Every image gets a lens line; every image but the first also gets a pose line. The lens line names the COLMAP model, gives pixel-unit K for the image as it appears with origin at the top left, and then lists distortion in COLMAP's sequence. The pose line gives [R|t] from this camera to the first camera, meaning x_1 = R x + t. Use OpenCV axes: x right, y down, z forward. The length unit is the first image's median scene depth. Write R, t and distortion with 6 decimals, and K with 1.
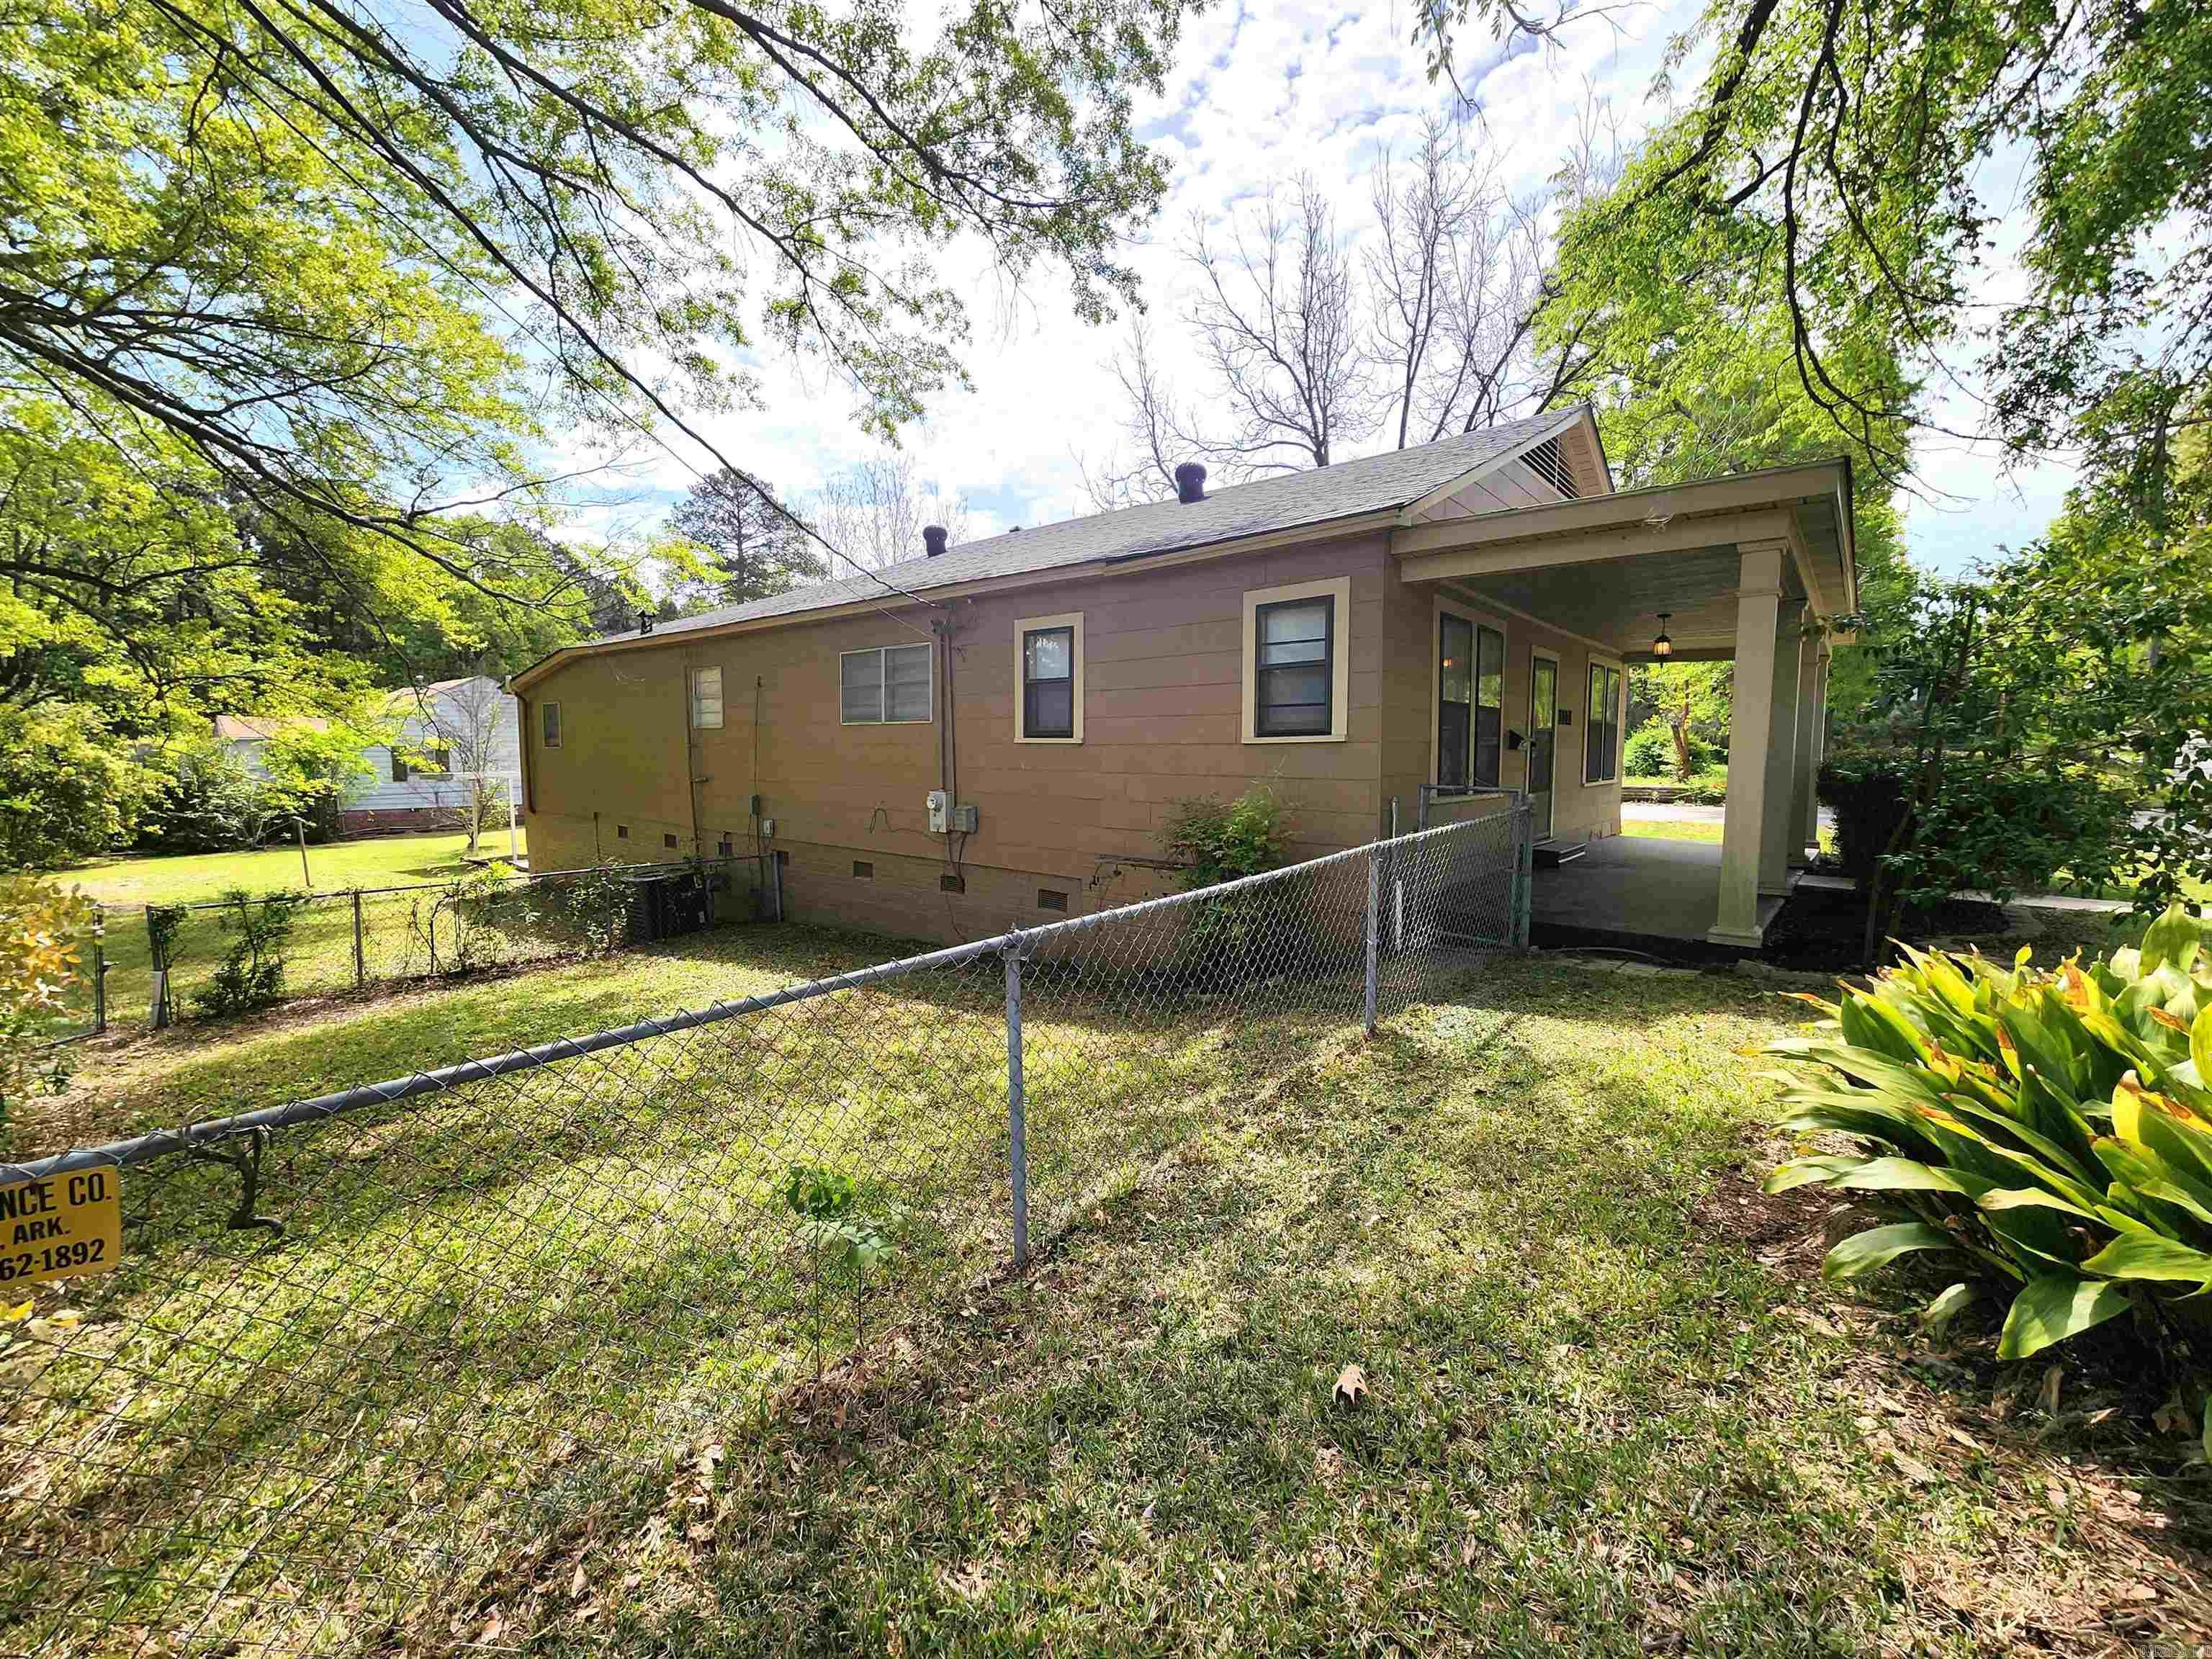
lens RADIAL K [[904.1, 0, 1100.4], [0, 904.1, 823.0], [0, 0, 1]] dist [0.000544, -0.000379]
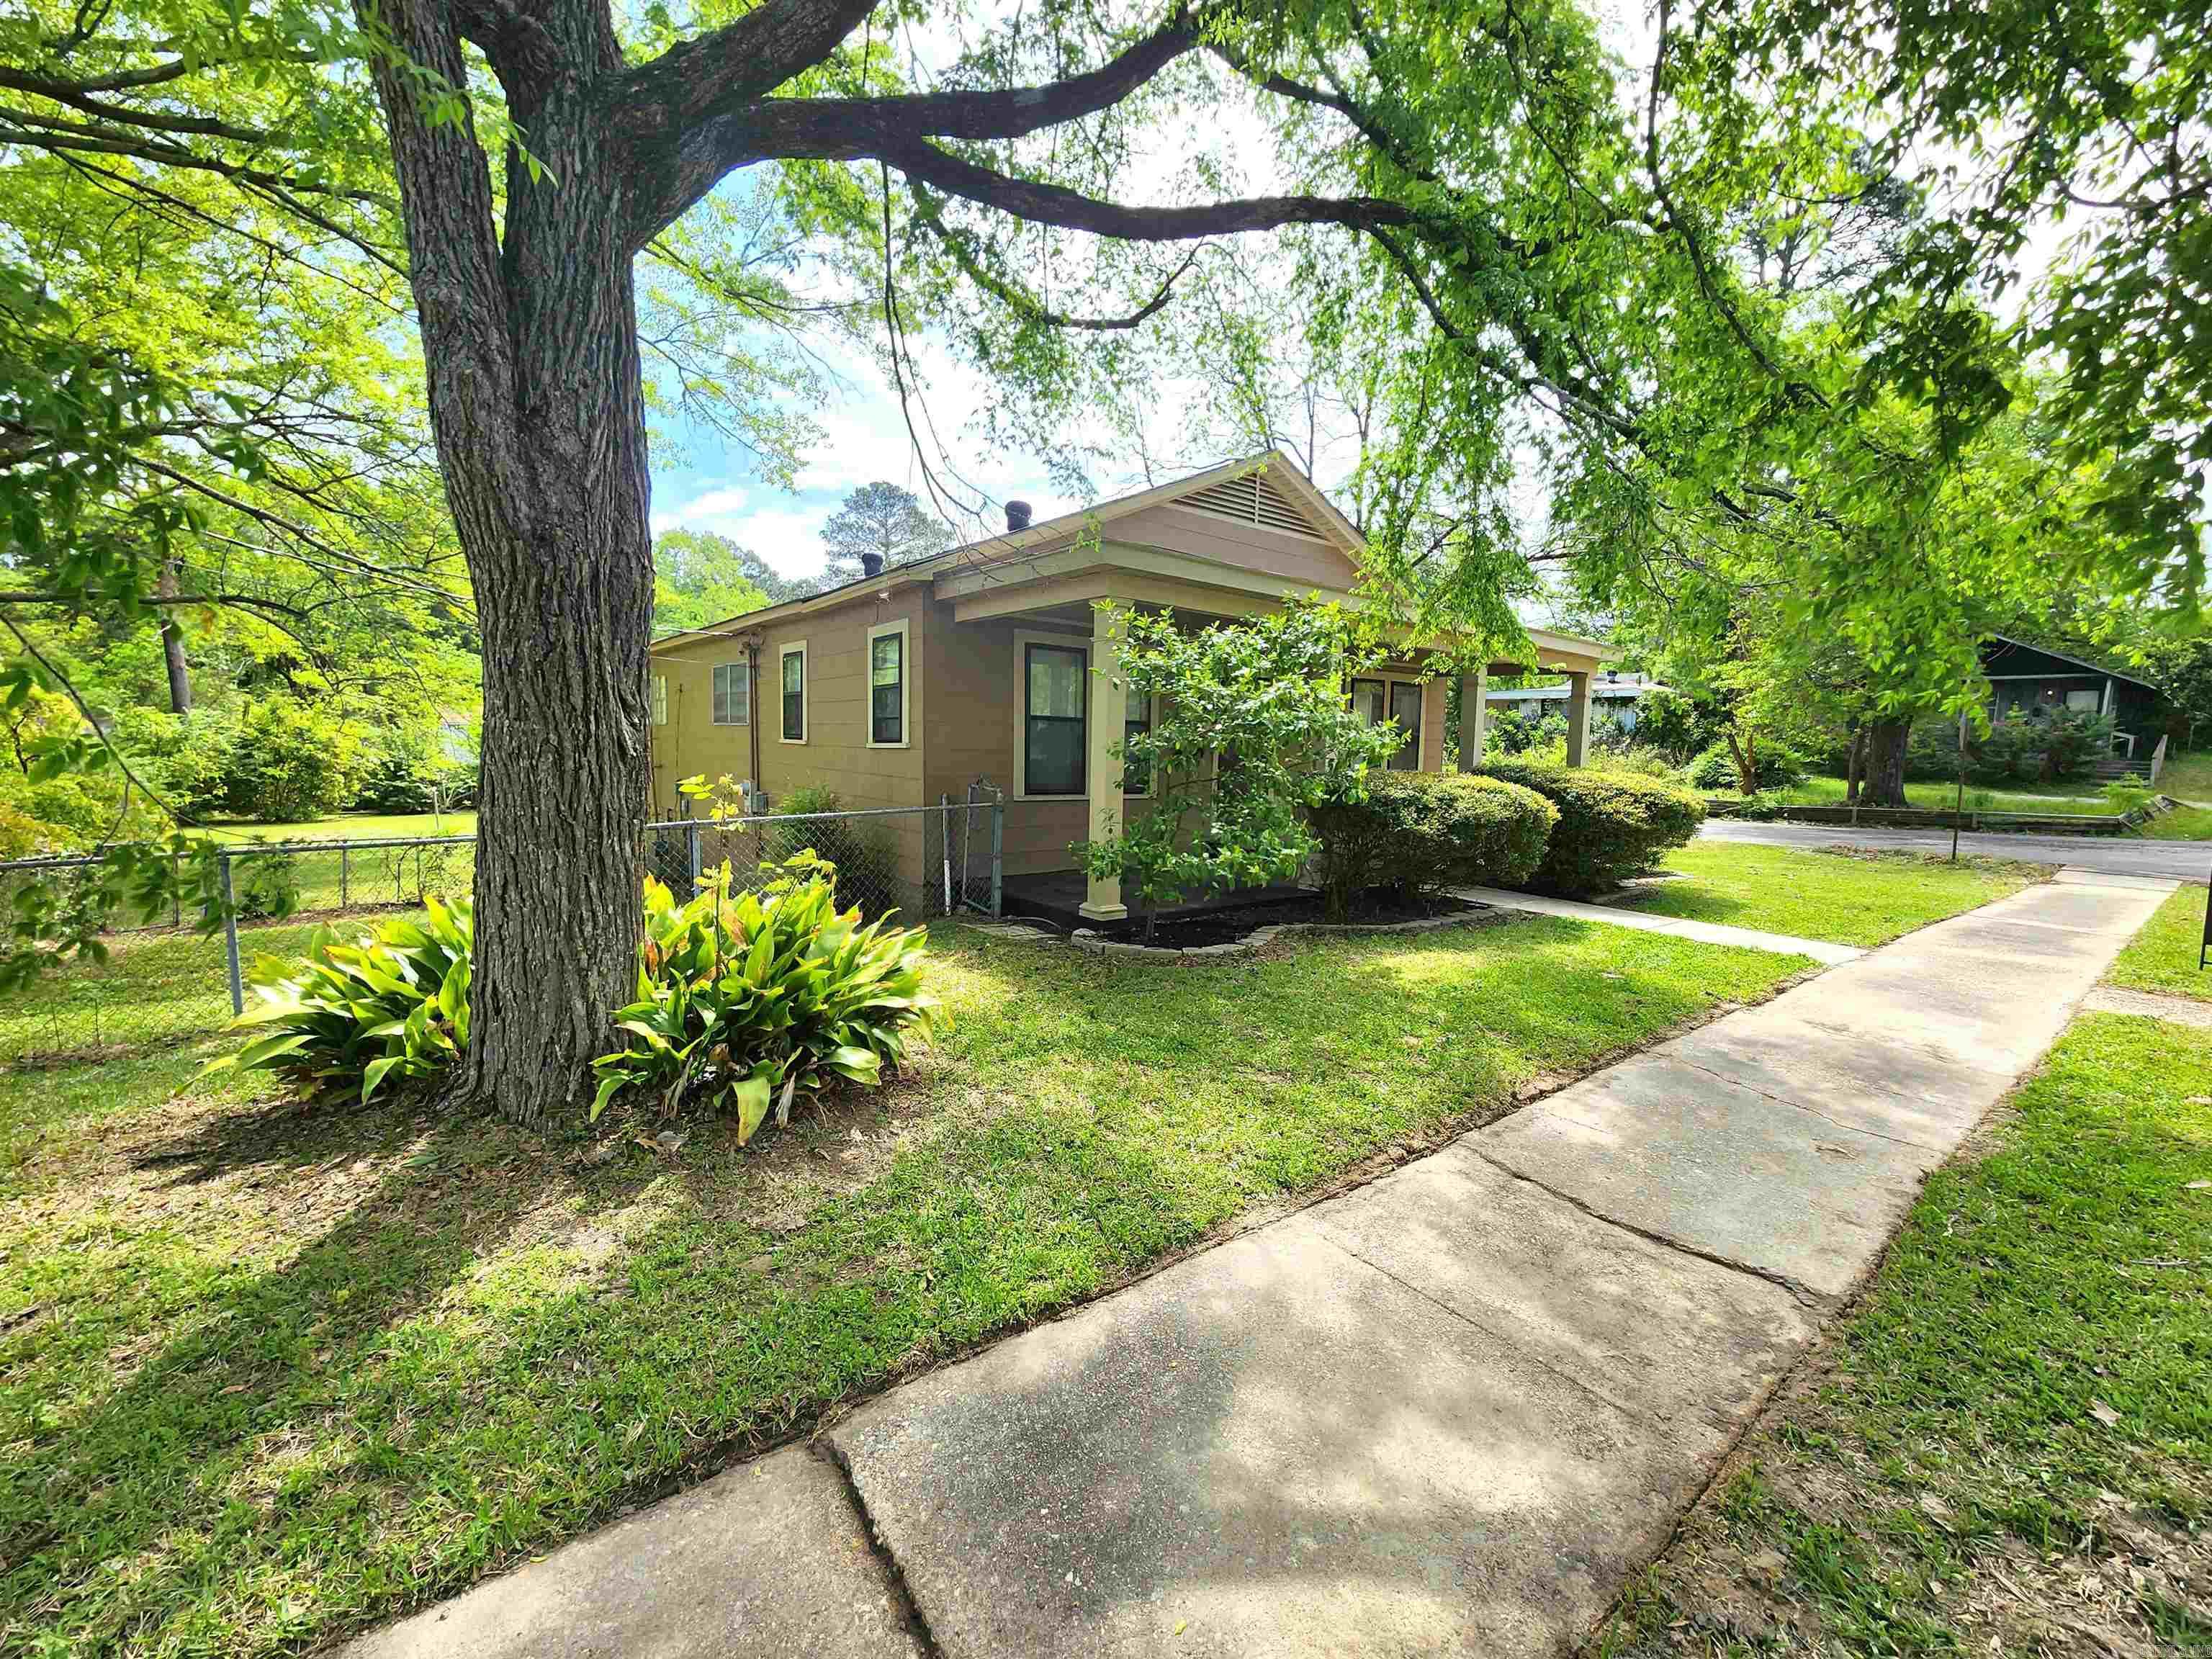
lens RADIAL K [[904.1, 0, 1100.4], [0, 904.1, 823.0], [0, 0, 1]] dist [0.000544, -0.000379]
pose [[0.979837, 0.037440, -0.196258, 0.219755], [-0.036212, 0.999296, 0.009847, -0.002310], [0.196488, -0.002542, 0.980503, -0.051567]]
